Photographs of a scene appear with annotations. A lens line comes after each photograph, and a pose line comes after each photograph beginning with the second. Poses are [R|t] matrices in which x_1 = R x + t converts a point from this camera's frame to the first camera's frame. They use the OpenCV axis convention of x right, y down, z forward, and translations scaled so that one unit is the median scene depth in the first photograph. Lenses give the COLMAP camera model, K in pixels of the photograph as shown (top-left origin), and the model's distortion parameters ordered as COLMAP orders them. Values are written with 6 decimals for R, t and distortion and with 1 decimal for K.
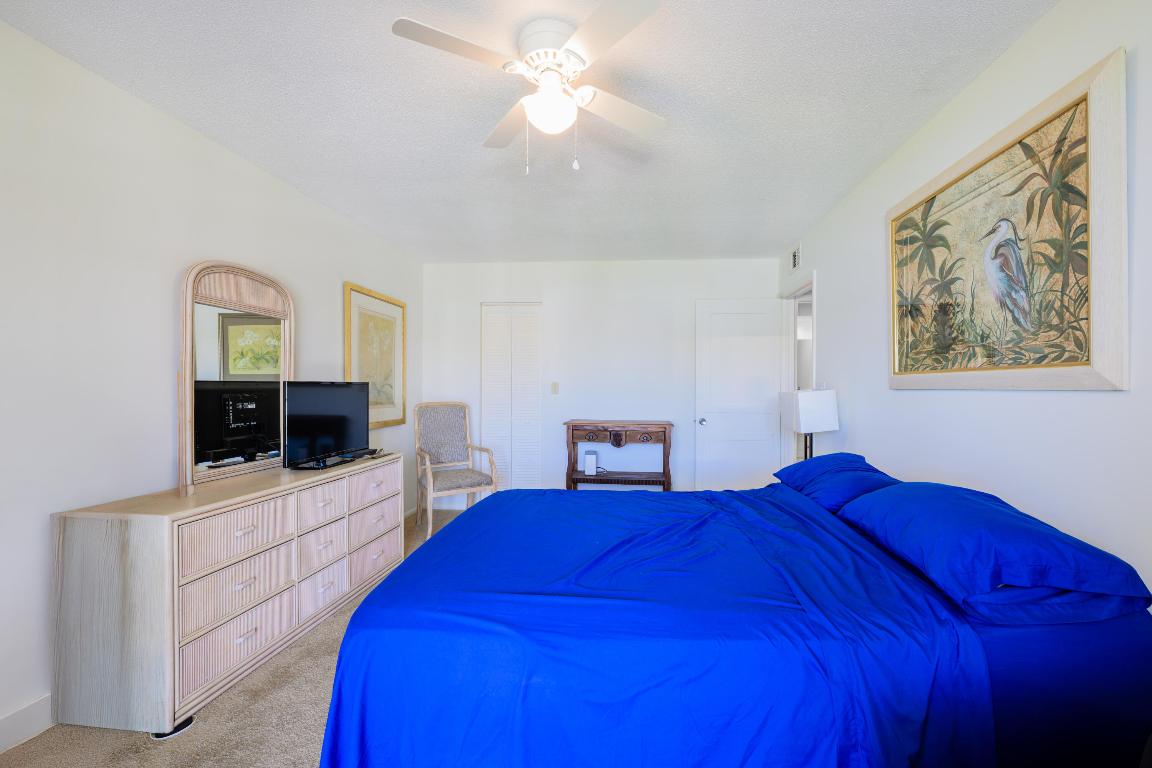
lens RADIAL K [[463.5, 0, 577.6], [0, 463.5, 385.9], [0, 0, 1]] dist [0.002420, -0.000147]
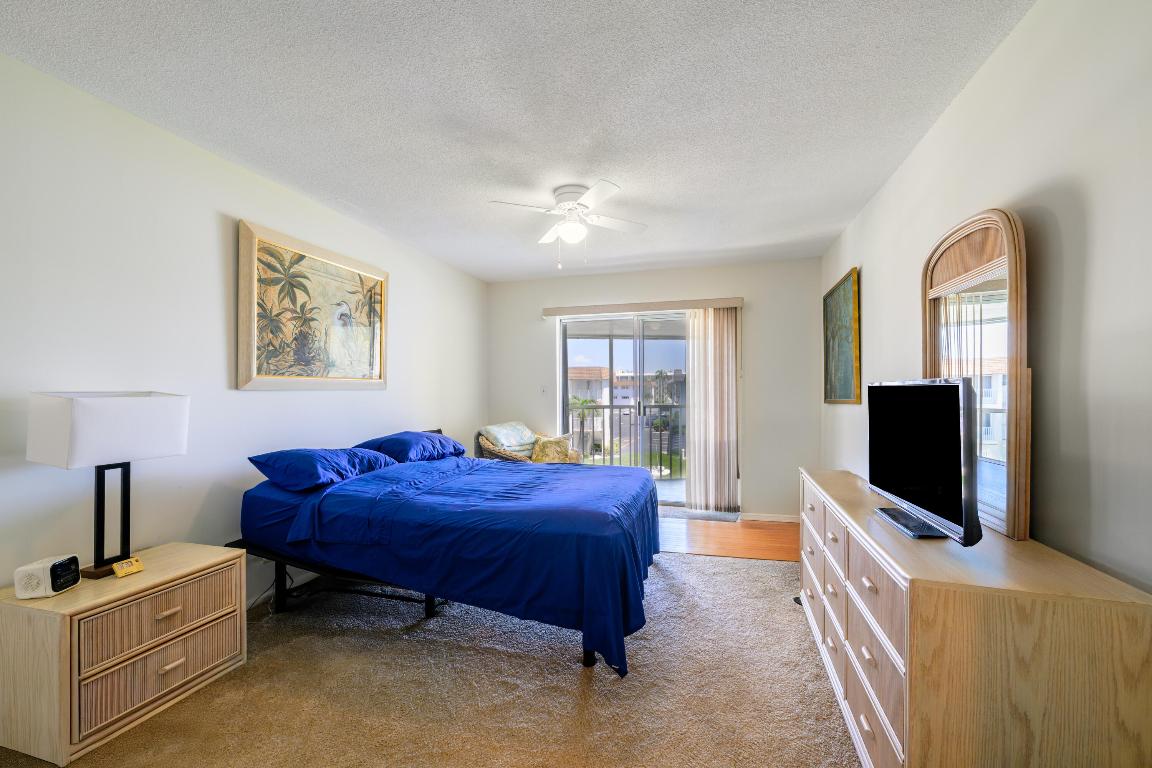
lens RADIAL K [[463.5, 0, 582.9], [0, 463.5, 382.4], [0, 0, 1]] dist [0.002420, -0.000147]
pose [[-0.990483, -0.004336, 0.137566, -0.291982], [-0.005839, 0.999928, -0.010524, -0.005402], [-0.137511, -0.011227, -0.990437, 2.363833]]
